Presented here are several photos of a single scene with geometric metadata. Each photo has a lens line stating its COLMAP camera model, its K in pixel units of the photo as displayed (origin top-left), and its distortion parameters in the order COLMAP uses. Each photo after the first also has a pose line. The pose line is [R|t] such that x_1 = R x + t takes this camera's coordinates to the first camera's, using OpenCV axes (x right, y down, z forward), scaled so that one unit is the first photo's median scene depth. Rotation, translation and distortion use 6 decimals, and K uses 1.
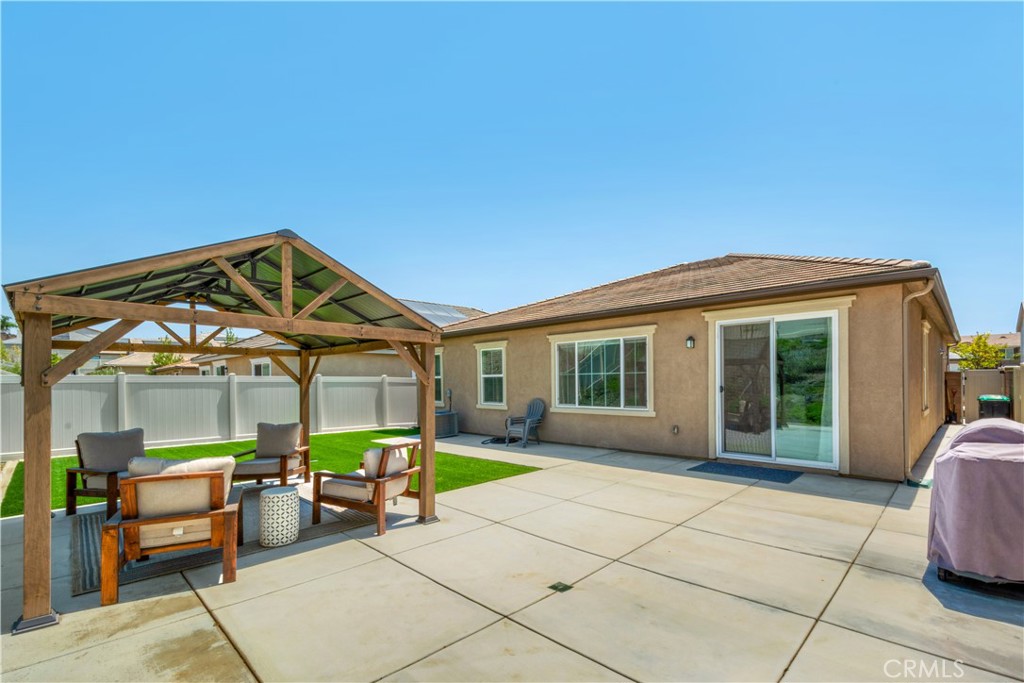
lens RADIAL K [[467.8, 0, 536.1], [0, 467.8, 379.3], [0, 0, 1]] dist [0.018621, 0.000295]
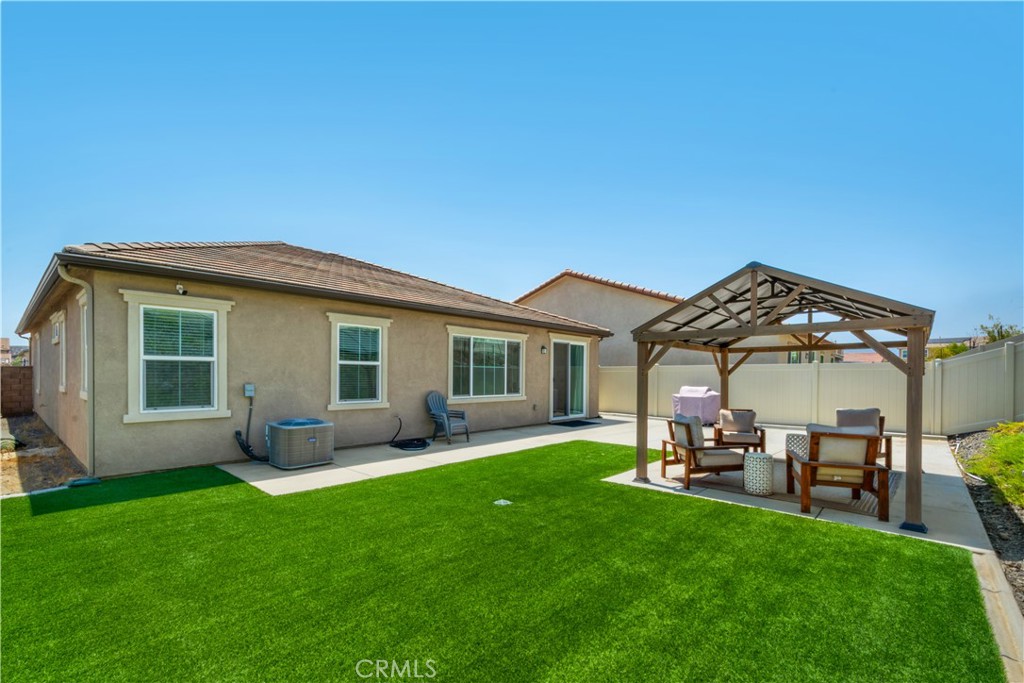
lens RADIAL K [[467.8, 0, 513.1], [0, 467.8, 383.9], [0, 0, 1]] dist [0.018621, 0.000295]
pose [[-0.055845, -0.010850, 0.998381, -0.990687], [-0.015464, 0.999830, 0.010000, 0.016479], [-0.998320, -0.014880, -0.056003, 0.962130]]
